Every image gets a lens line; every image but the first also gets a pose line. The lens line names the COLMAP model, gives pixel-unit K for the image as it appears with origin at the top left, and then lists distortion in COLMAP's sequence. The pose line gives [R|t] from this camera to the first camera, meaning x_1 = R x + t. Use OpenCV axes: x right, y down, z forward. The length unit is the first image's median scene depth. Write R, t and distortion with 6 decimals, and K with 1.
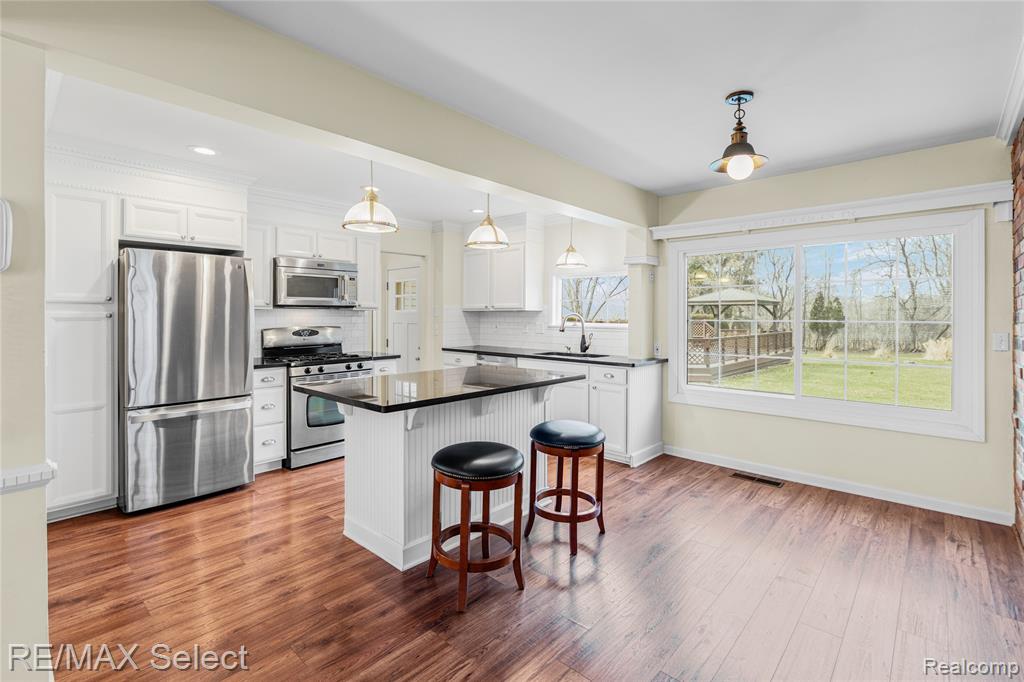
lens RADIAL K [[465.7, 0, 518.2], [0, 465.7, 313.3], [0, 0, 1]] dist [-0.009716, 0.004069]
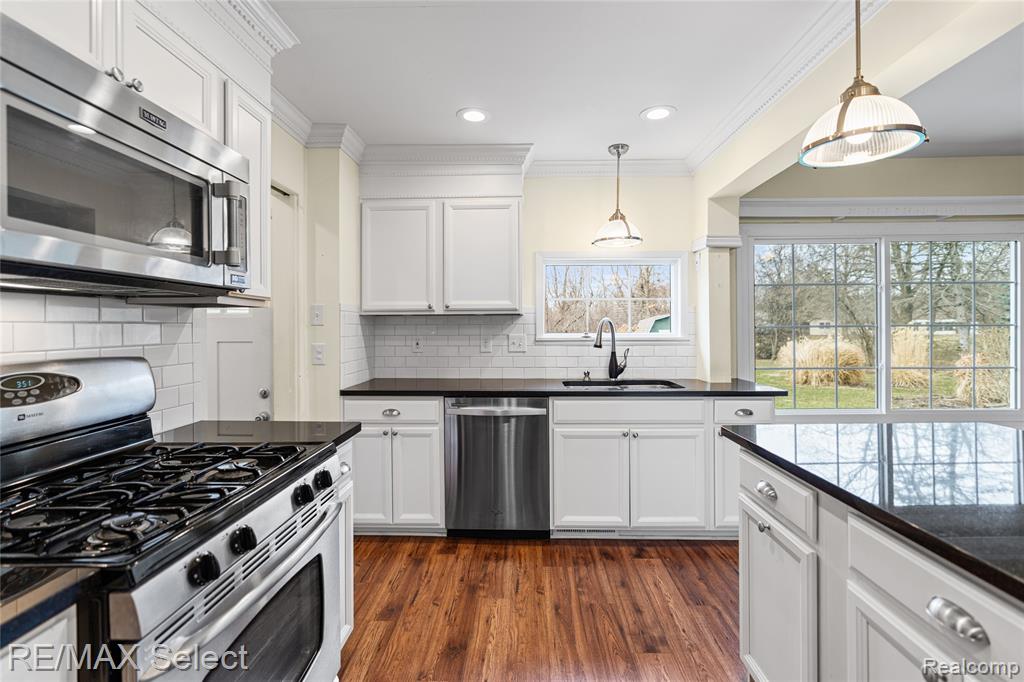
lens RADIAL K [[465.7, 0, 516.8], [0, 465.7, 326.5], [0, 0, 1]] dist [-0.009716, 0.004069]
pose [[0.760427, -0.006148, 0.649395, -0.460640], [0.005519, 0.999980, 0.003005, 0.010587], [-0.649400, 0.001299, 0.760446, 0.706698]]
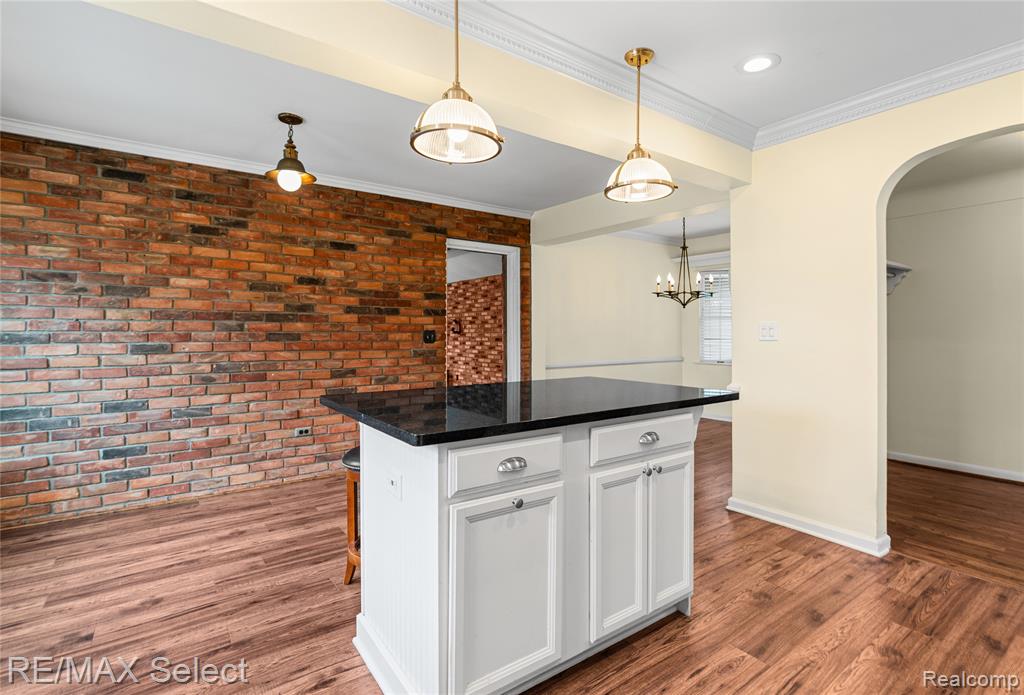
lens RADIAL K [[491.9, 0, 526.9], [0, 491.9, 339.7], [0, 0, 1]] dist [-0.001905, -0.000029]
pose [[-0.981774, -0.003850, 0.190012, -0.181810], [-0.002504, 0.999970, 0.007319, 0.037413], [-0.190035, 0.006709, -0.981754, 1.186414]]
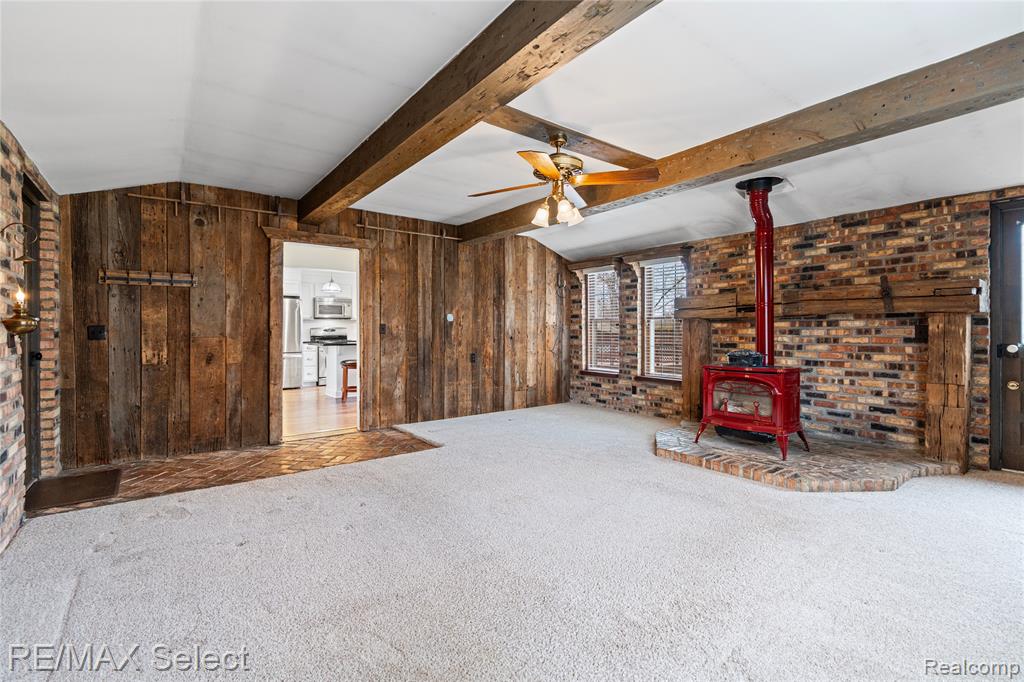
lens RADIAL K [[465.7, 0, 519.4], [0, 465.7, 334.8], [0, 0, 1]] dist [-0.009716, 0.004069]
pose [[0.984453, -0.001743, -0.175642, 0.896754], [0.004087, 0.999907, 0.012984, 0.041644], [0.175603, -0.013499, 0.984368, -1.114587]]
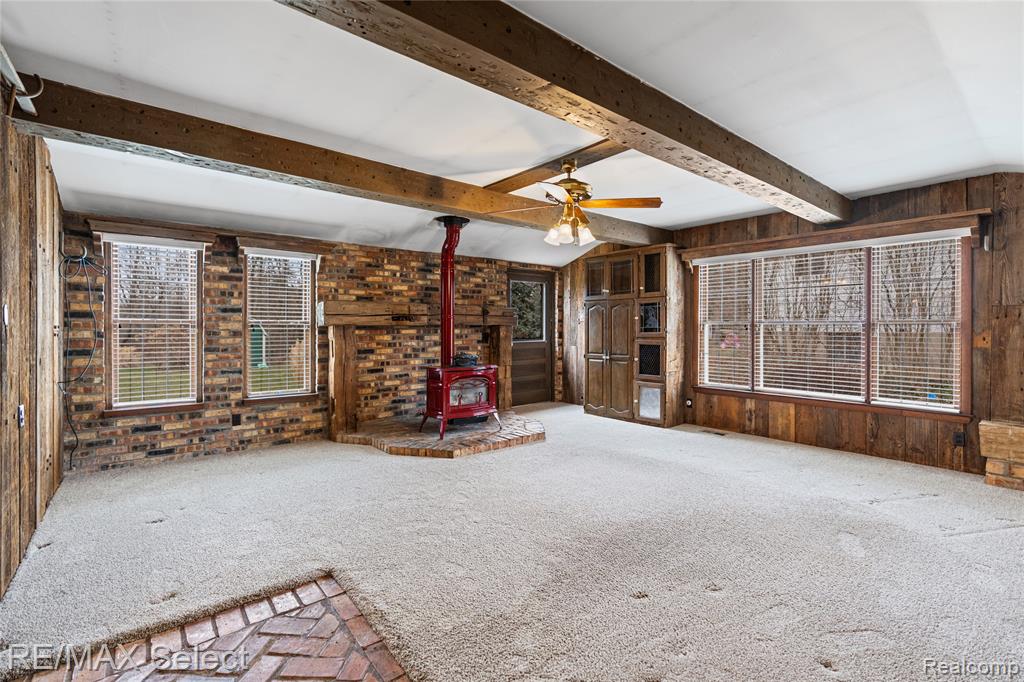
lens RADIAL K [[465.7, 0, 519.4], [0, 465.7, 331.3], [0, 0, 1]] dist [-0.009716, 0.004069]
pose [[0.143824, -0.009493, 0.989558, 0.002846], [-0.003411, 0.999943, 0.010088, 0.017815], [-0.989597, -0.004826, 0.143784, -0.388216]]
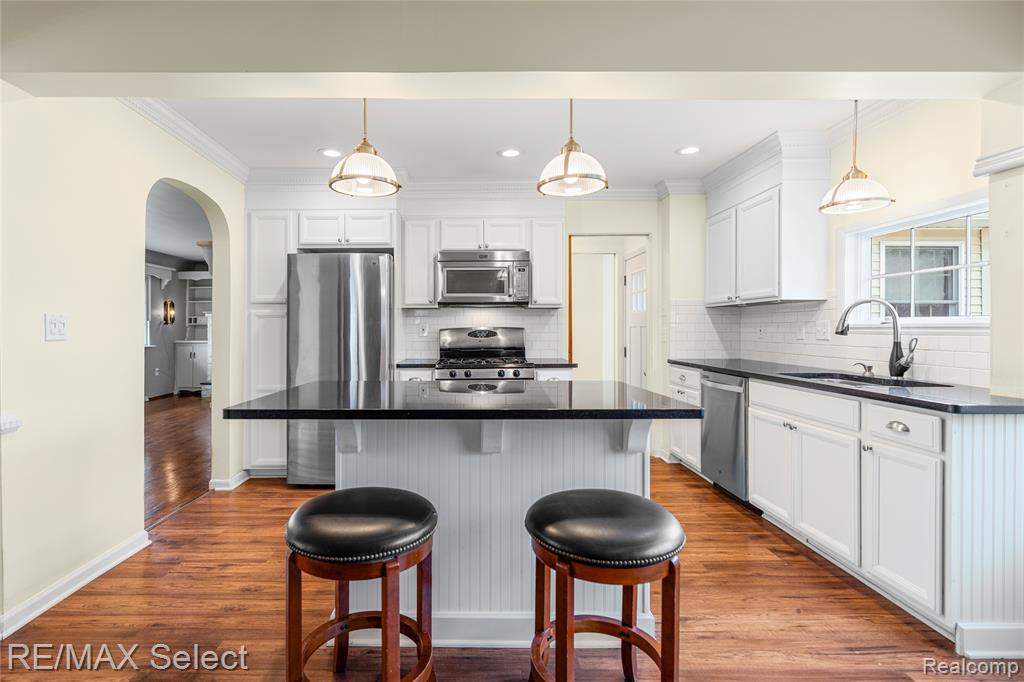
lens RADIAL K [[499.1, 0, 472.3], [0, 499.1, 330.0], [0, 0, 1]] dist [-0.001232, 0.001479]
pose [[0.672170, -0.003825, -0.740387, 0.273974], [0.007017, 0.999975, 0.001205, 0.035964], [0.740363, -0.006006, 0.672180, 0.364208]]
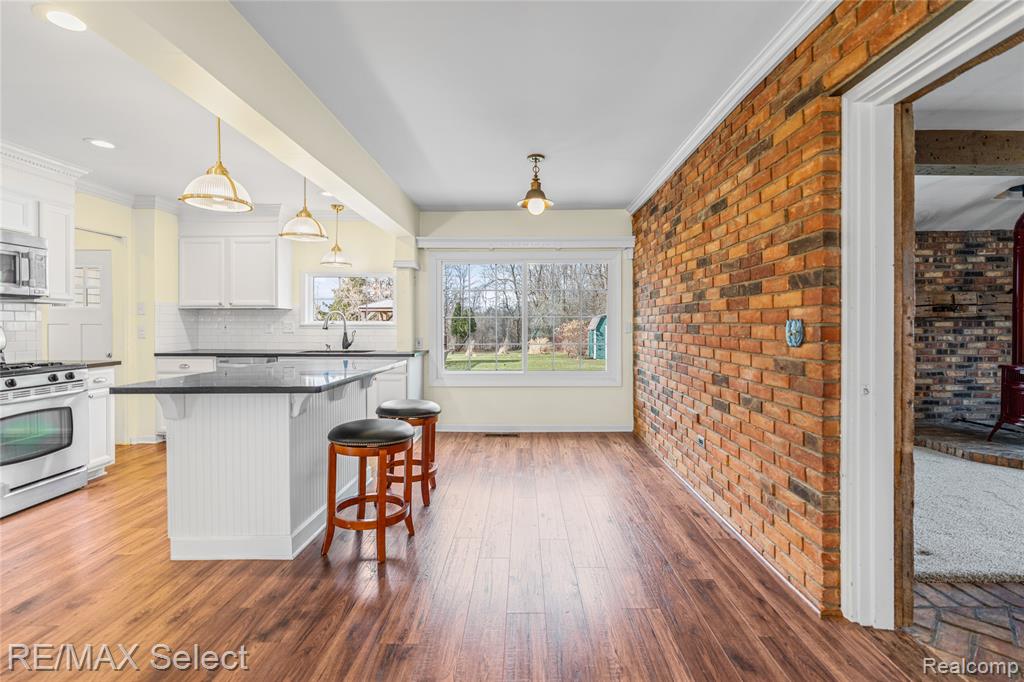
lens RADIAL K [[465.7, 0, 518.1], [0, 465.7, 326.2], [0, 0, 1]] dist [-0.009716, 0.004069]
pose [[0.749697, -0.006666, 0.661747, -0.305217], [0.000128, 0.999951, 0.009928, 0.026961], [-0.661781, -0.007358, 0.749661, -0.033125]]
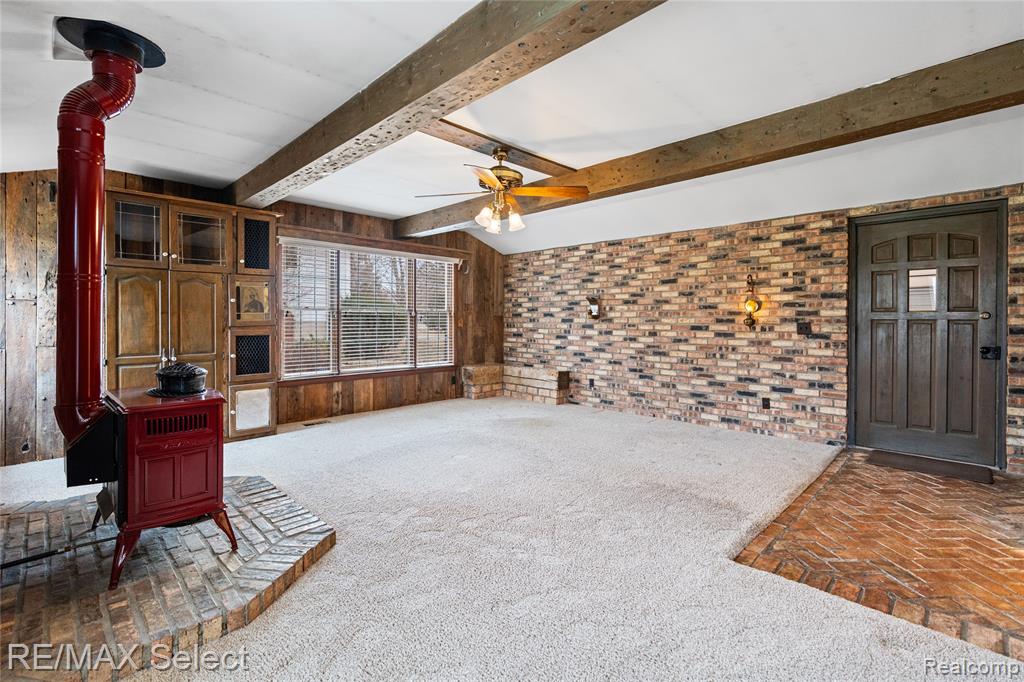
lens RADIAL K [[465.7, 0, 524.0], [0, 465.7, 322.5], [0, 0, 1]] dist [-0.009716, 0.004069]
pose [[-0.999428, -0.003730, 0.033607, 0.753990], [-0.003606, 0.999986, 0.003762, 0.033677], [-0.033621, 0.003639, -0.999428, 0.478250]]
